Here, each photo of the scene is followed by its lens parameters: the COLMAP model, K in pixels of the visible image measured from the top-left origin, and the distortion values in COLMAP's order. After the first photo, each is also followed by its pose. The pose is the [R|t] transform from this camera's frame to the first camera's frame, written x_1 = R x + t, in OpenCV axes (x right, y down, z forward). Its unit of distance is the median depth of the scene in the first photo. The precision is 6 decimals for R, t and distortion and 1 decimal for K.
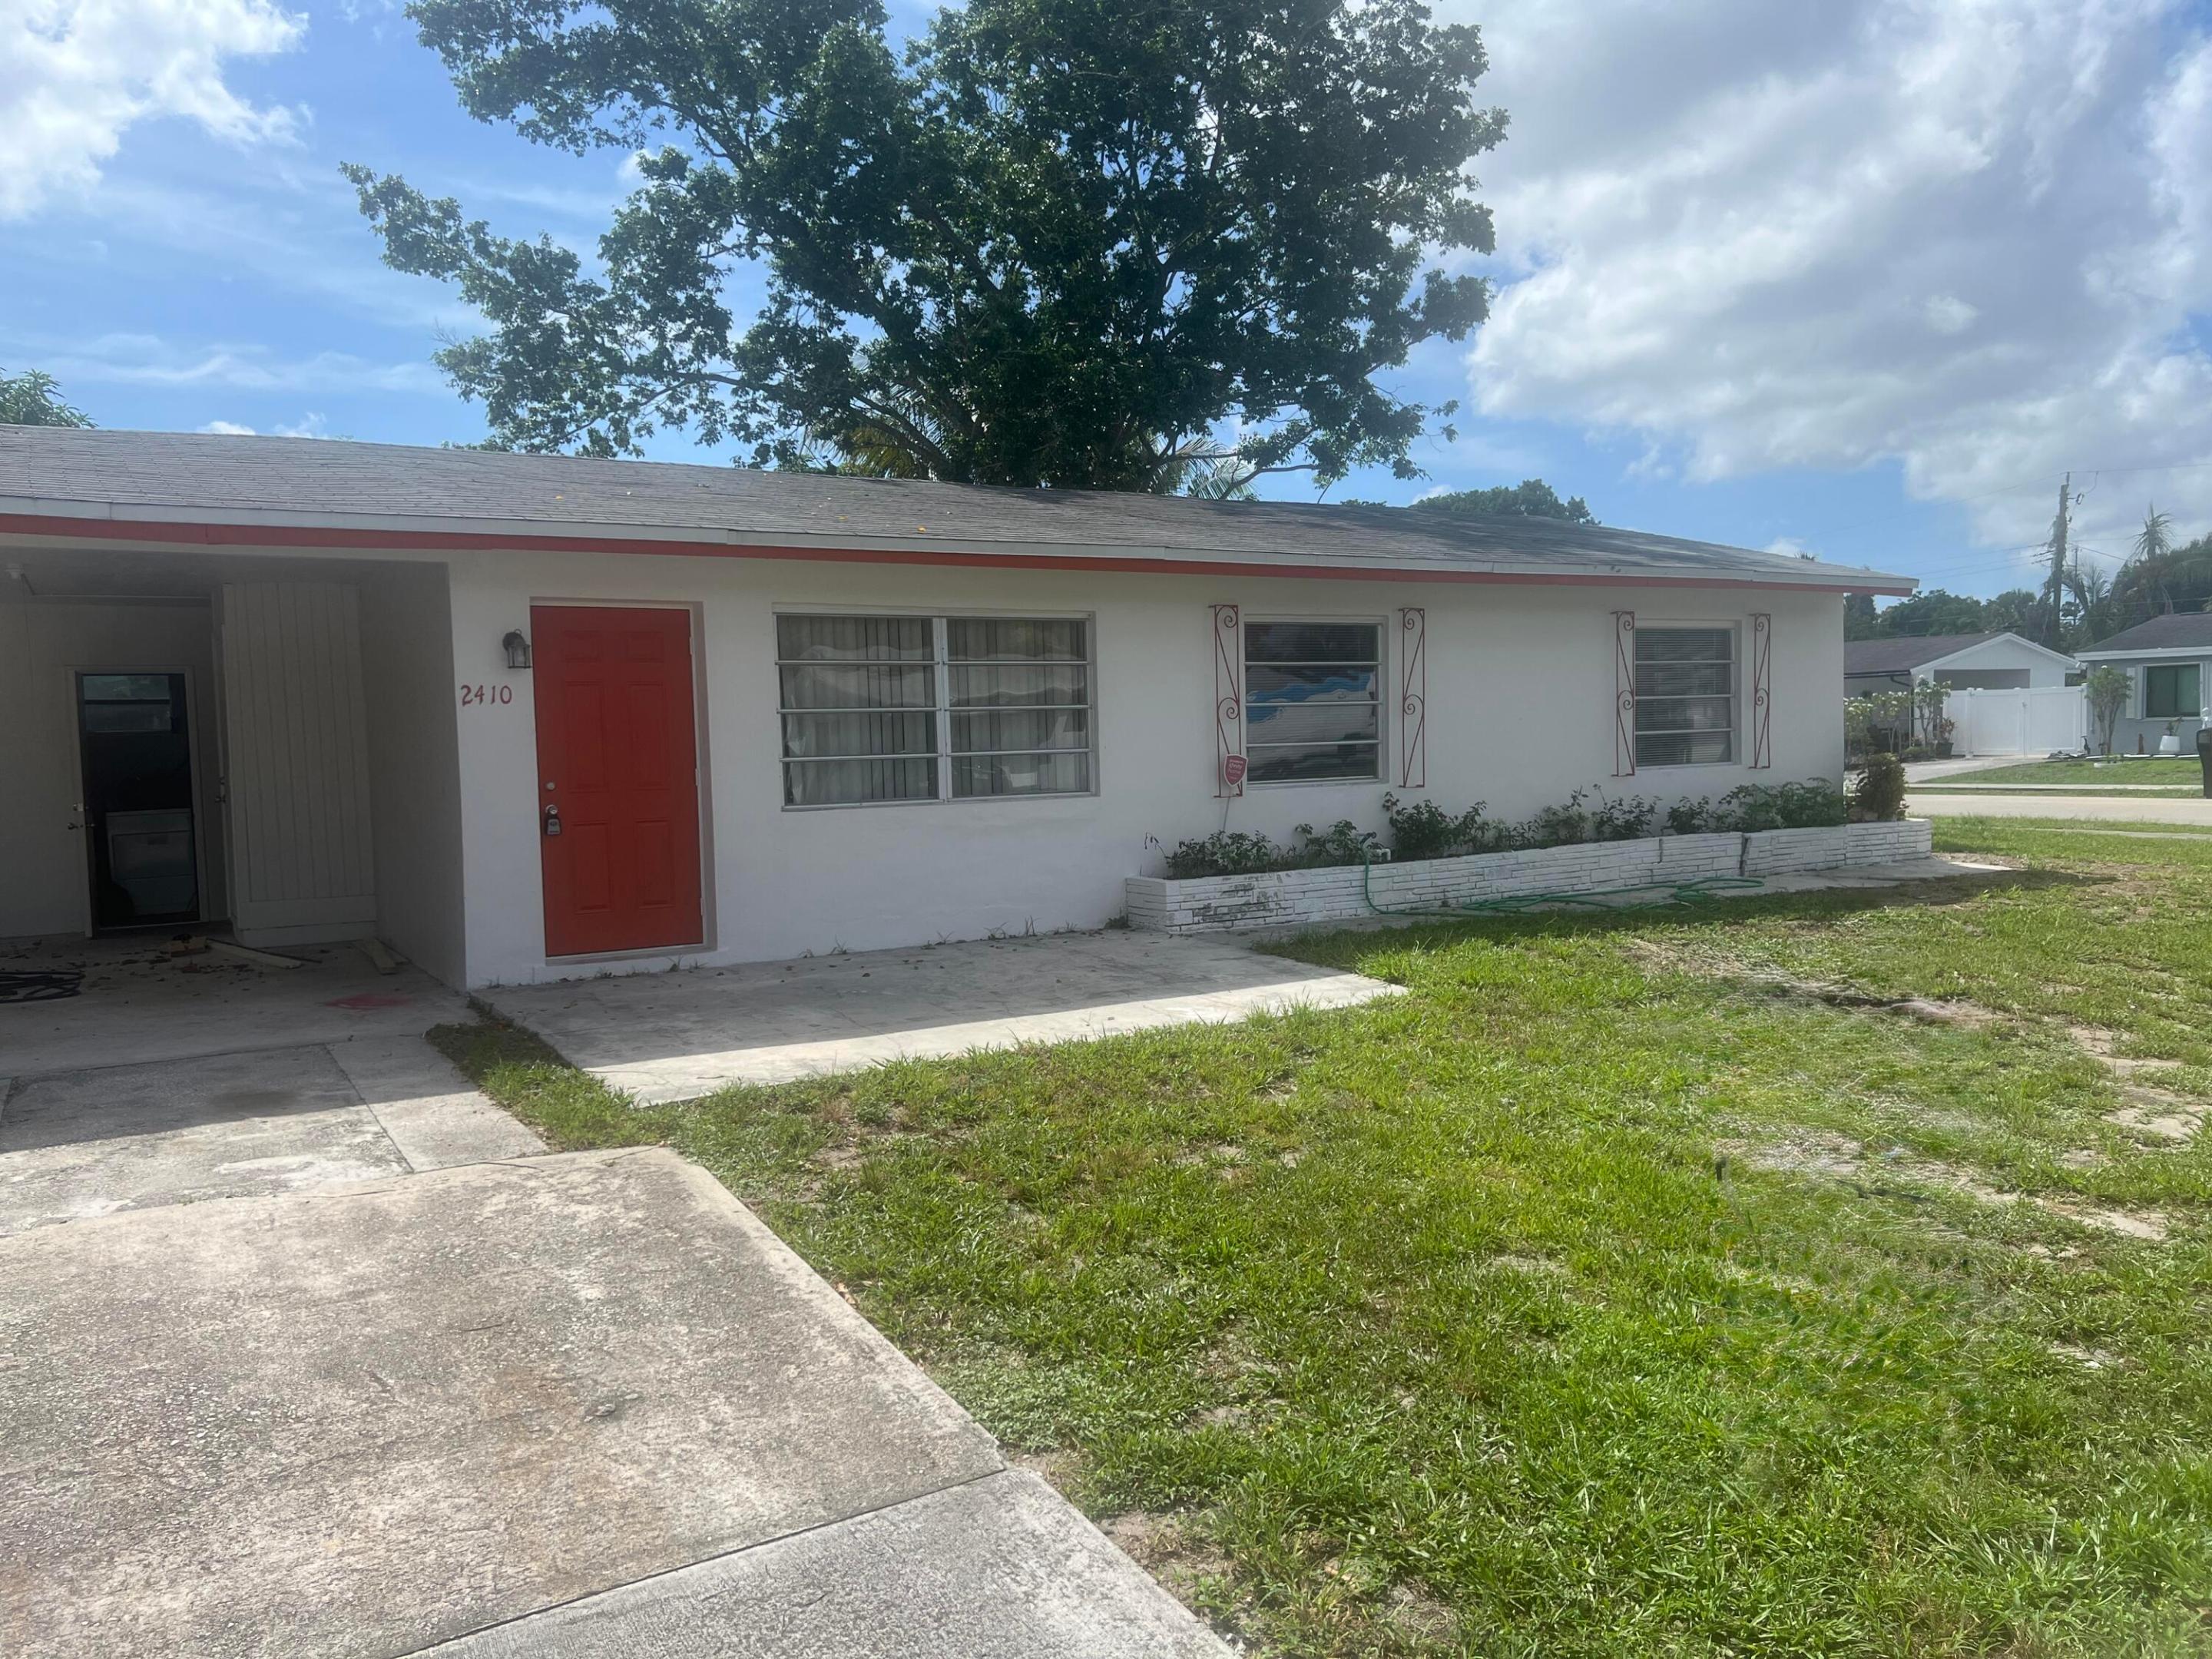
lens RADIAL K [[1674.4, 0, 1106.0], [0, 1674.4, 829.5], [0, 0, 1]] dist [0.062880, -0.057391]
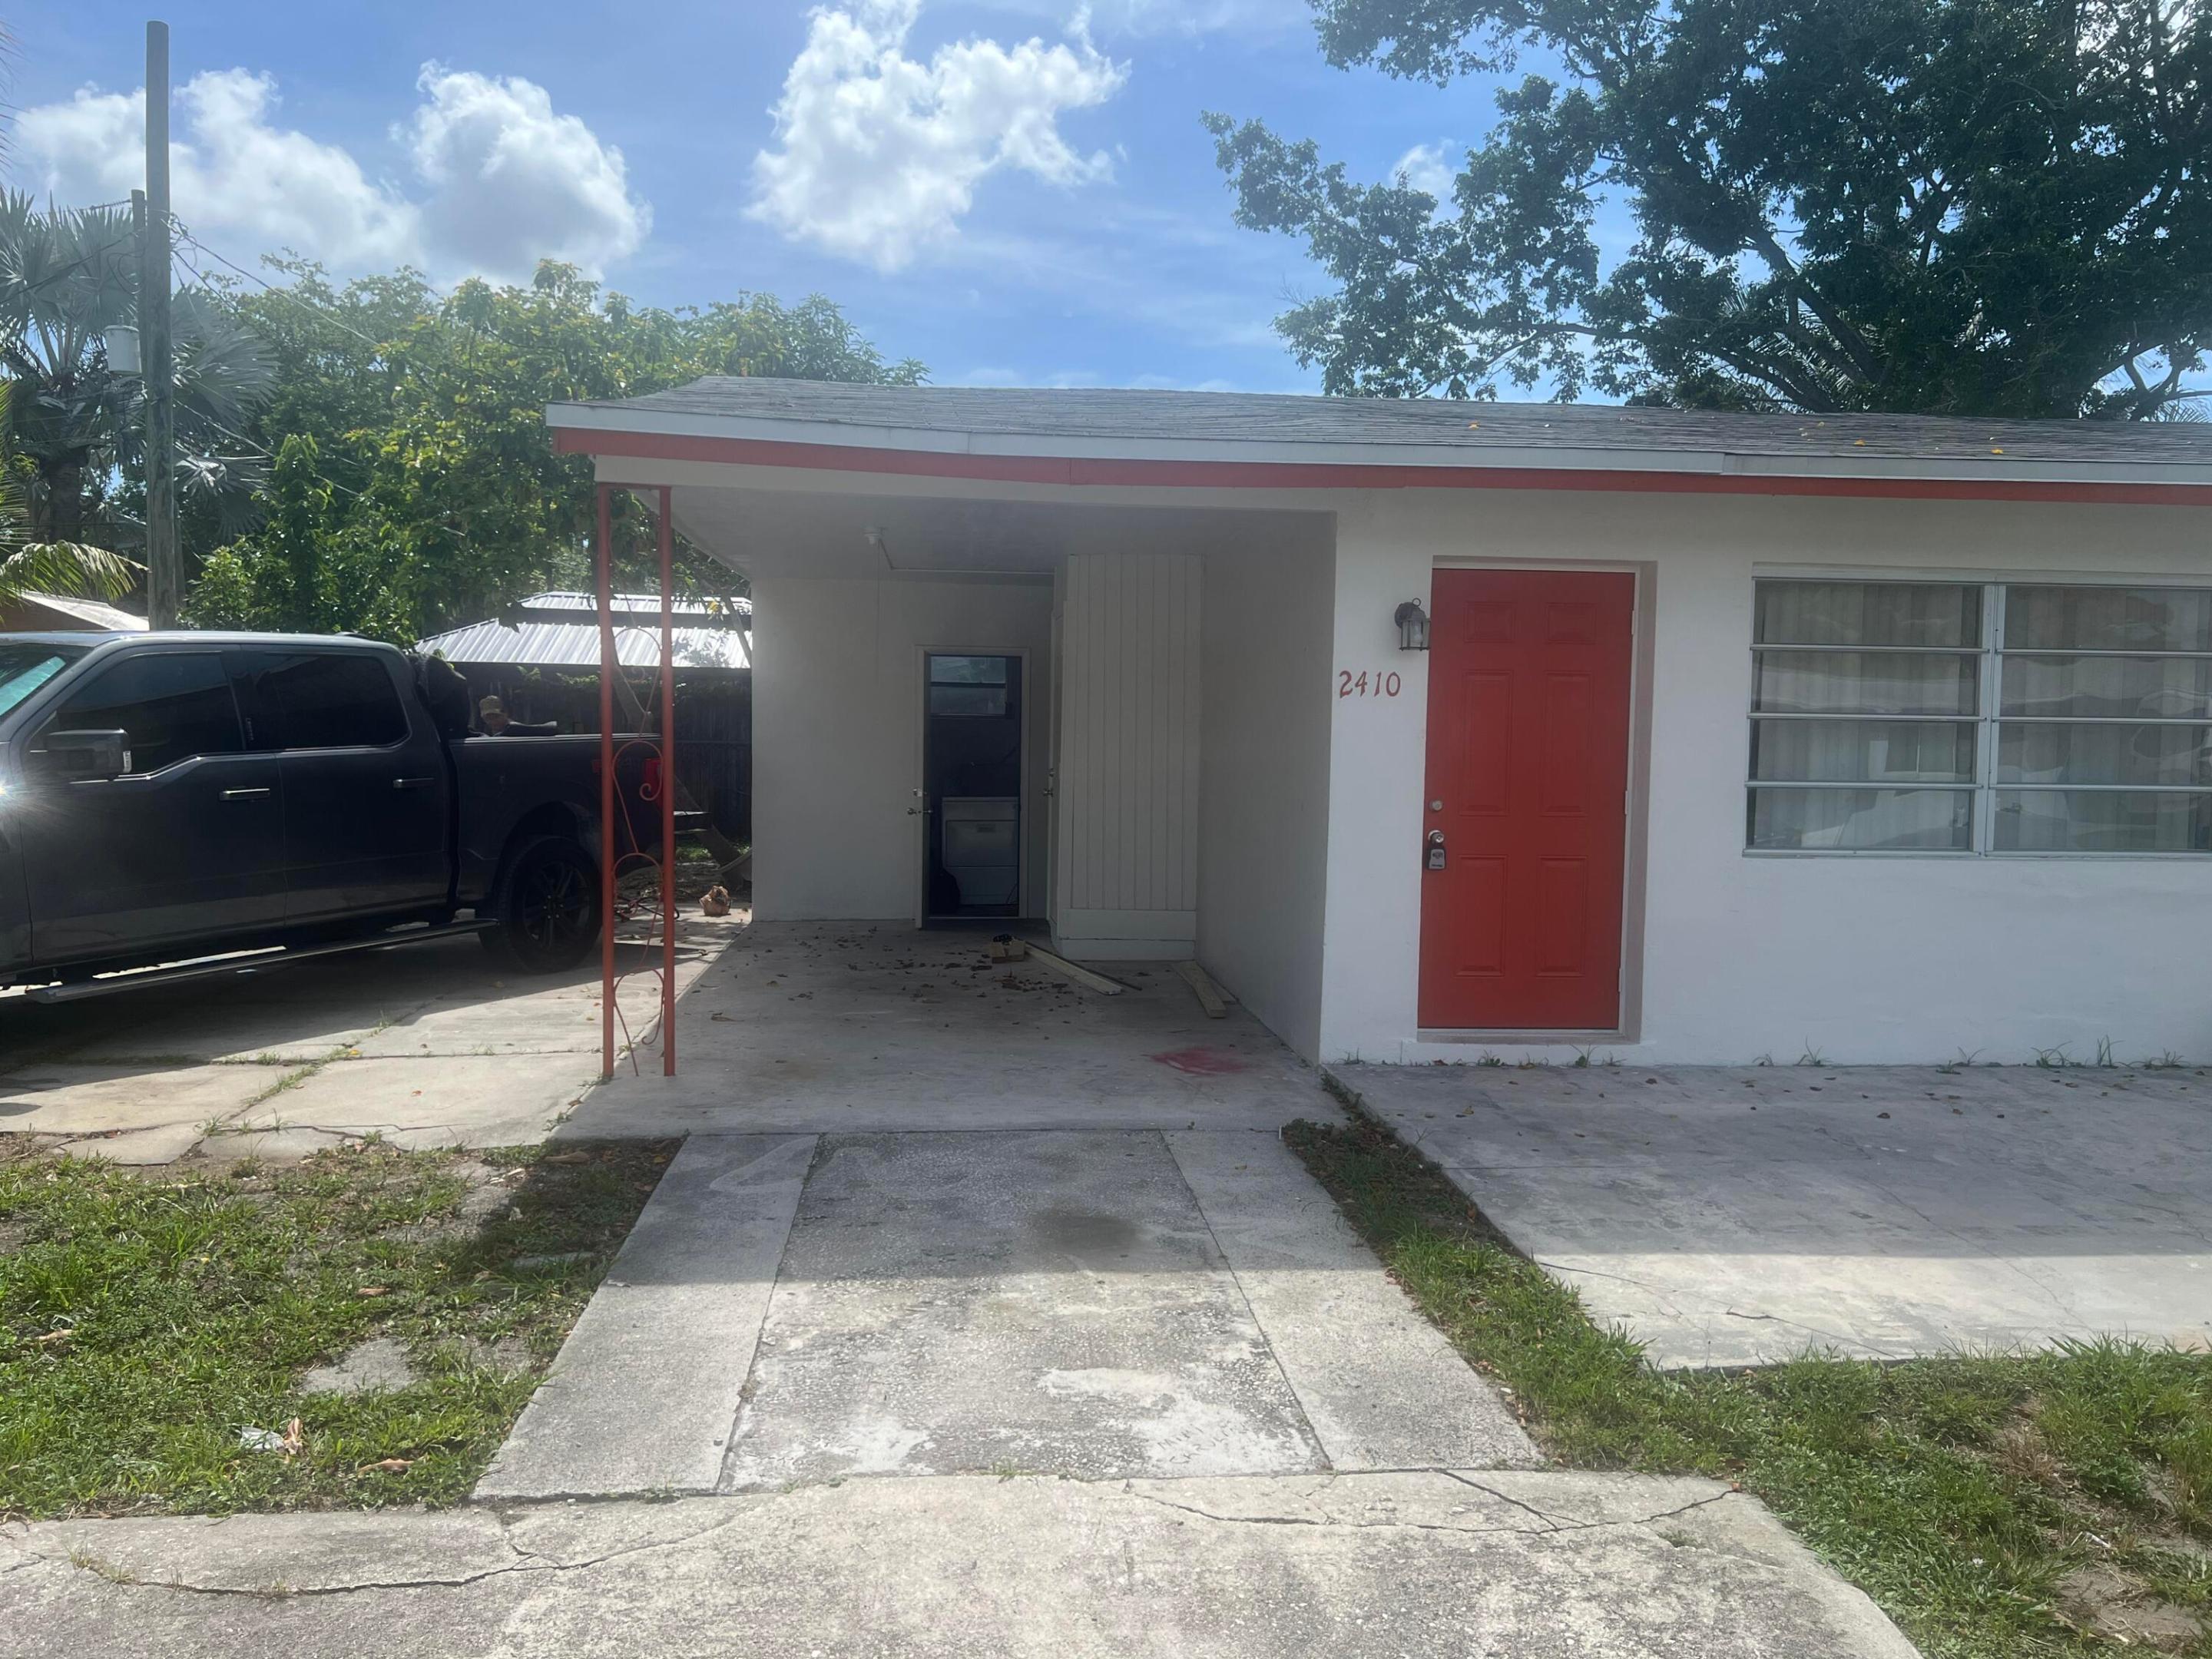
lens RADIAL K [[1691.4, 0, 1106.0], [0, 1691.4, 829.5], [0, 0, 1]] dist [0.169503, -0.339028]
pose [[0.904432, 0.064496, -0.421713, -0.093605], [-0.065171, 0.997792, 0.012830, -0.010180], [0.421610, 0.015879, 0.906638, 0.160620]]
